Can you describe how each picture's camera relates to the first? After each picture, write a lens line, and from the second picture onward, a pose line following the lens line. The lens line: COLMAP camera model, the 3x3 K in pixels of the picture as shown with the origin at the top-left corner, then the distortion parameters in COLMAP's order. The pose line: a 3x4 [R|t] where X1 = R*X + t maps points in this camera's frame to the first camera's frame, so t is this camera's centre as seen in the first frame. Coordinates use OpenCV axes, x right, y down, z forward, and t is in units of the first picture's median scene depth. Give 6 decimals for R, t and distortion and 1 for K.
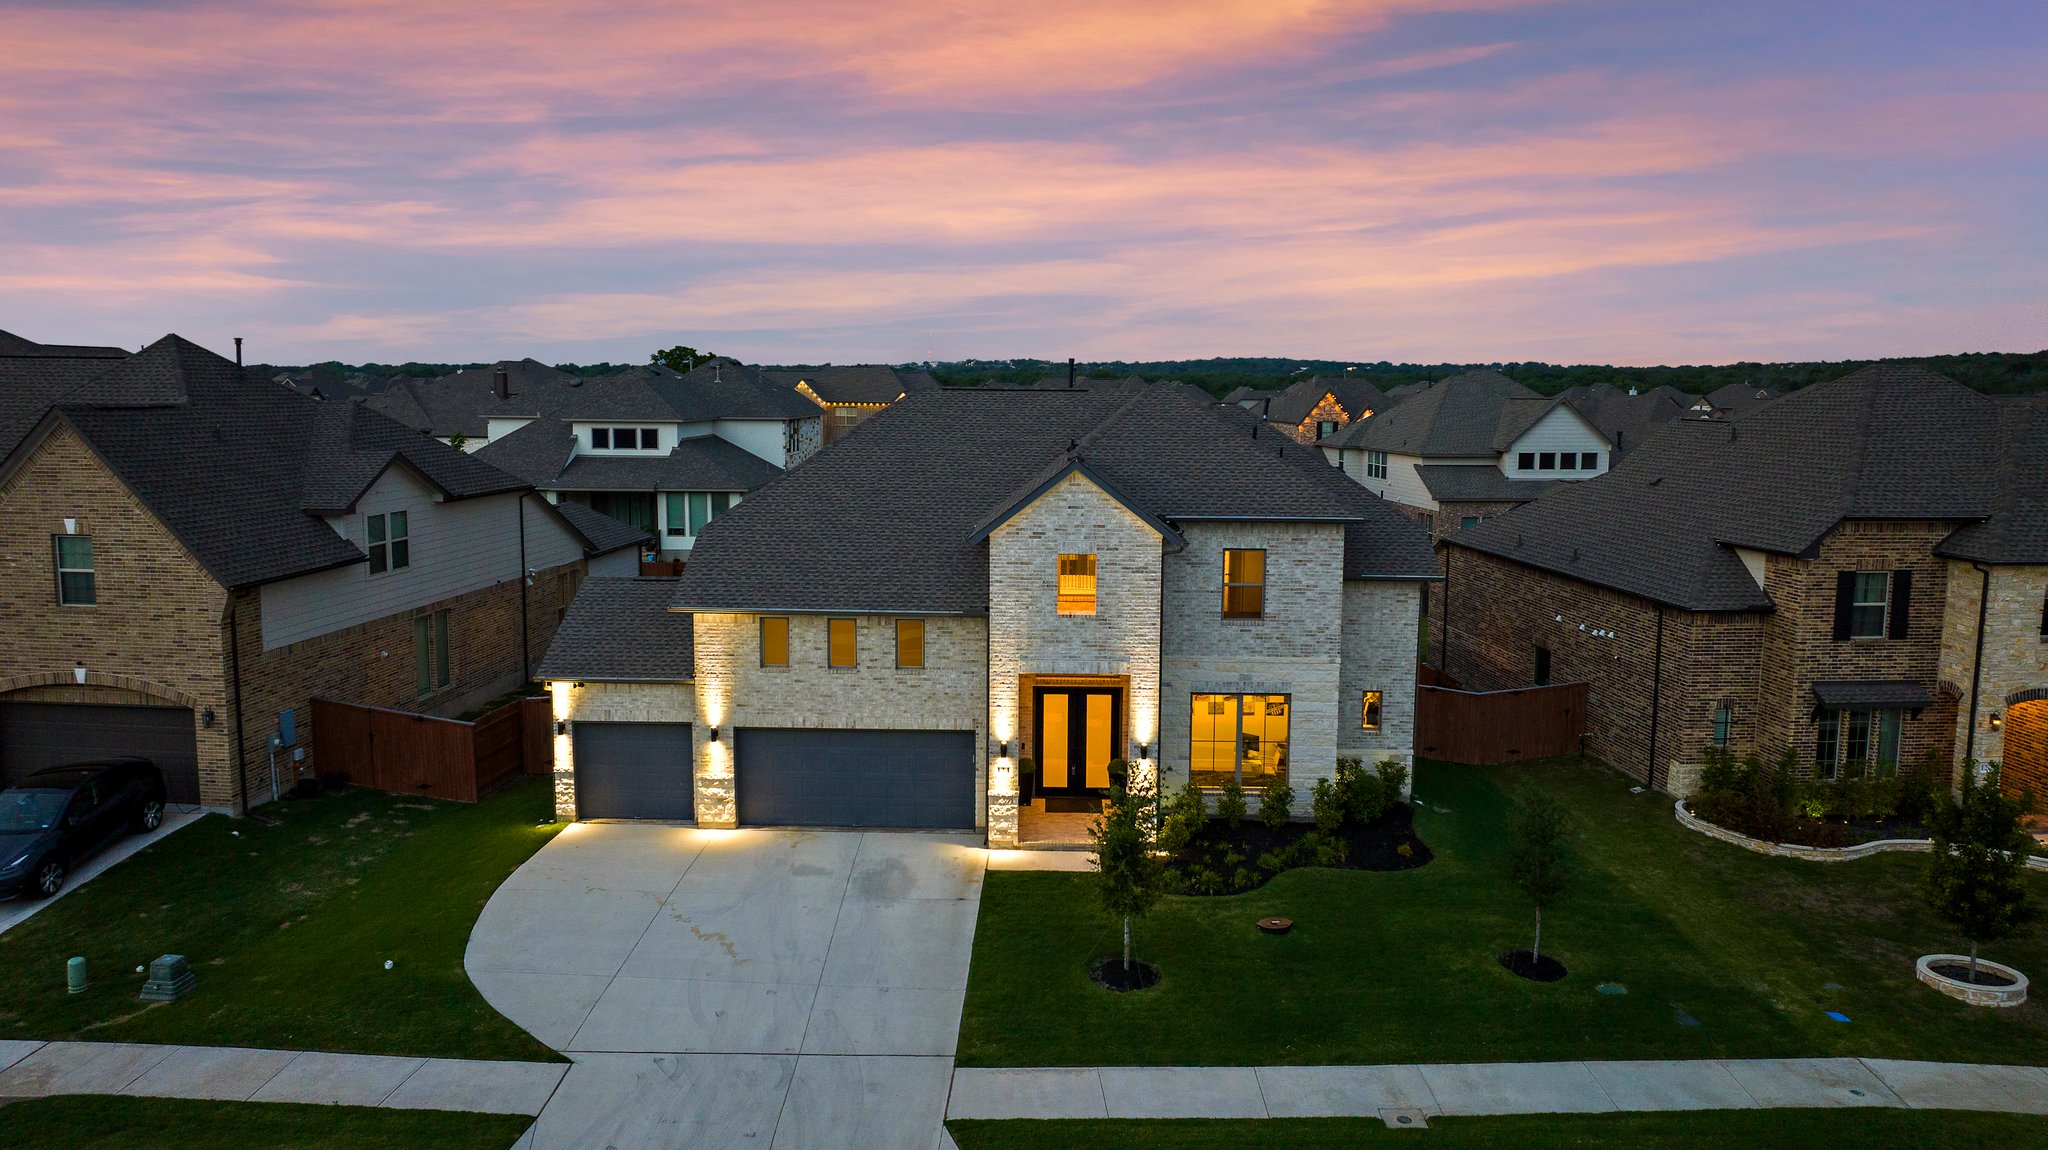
lens RADIAL K [[1431.8, 0, 1025.1], [0, 1431.8, 573.4], [0, 0, 1]] dist [-0.026574, 0.010118]
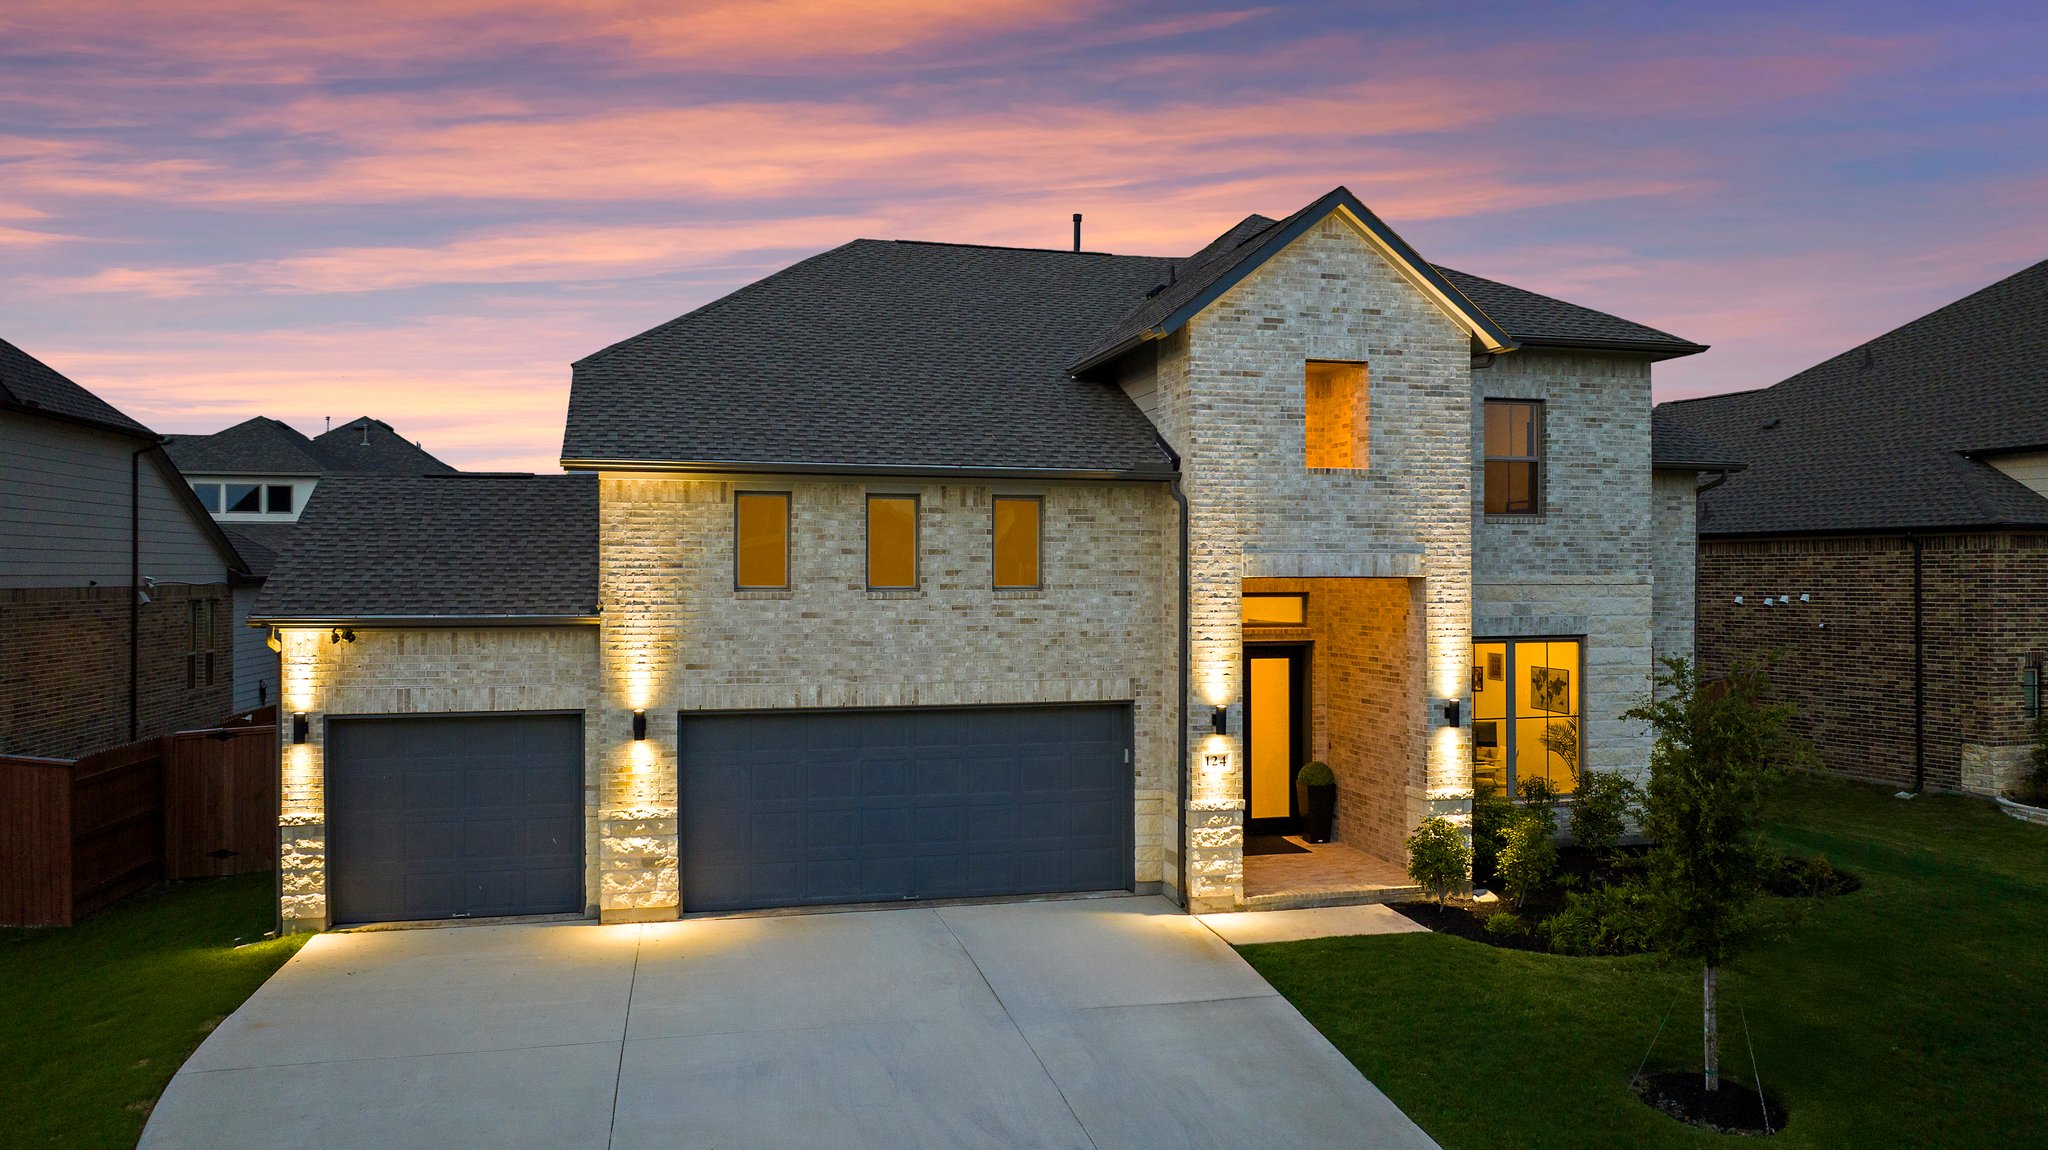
lens RADIAL K [[1431.8, 0, 1018.3], [0, 1431.8, 574.7], [0, 0, 1]] dist [-0.026574, 0.010118]
pose [[0.963530, -0.007943, 0.267483, -0.221458], [0.042297, 0.991515, -0.122918, 0.126131], [-0.264237, 0.129749, 0.955690, 0.478142]]
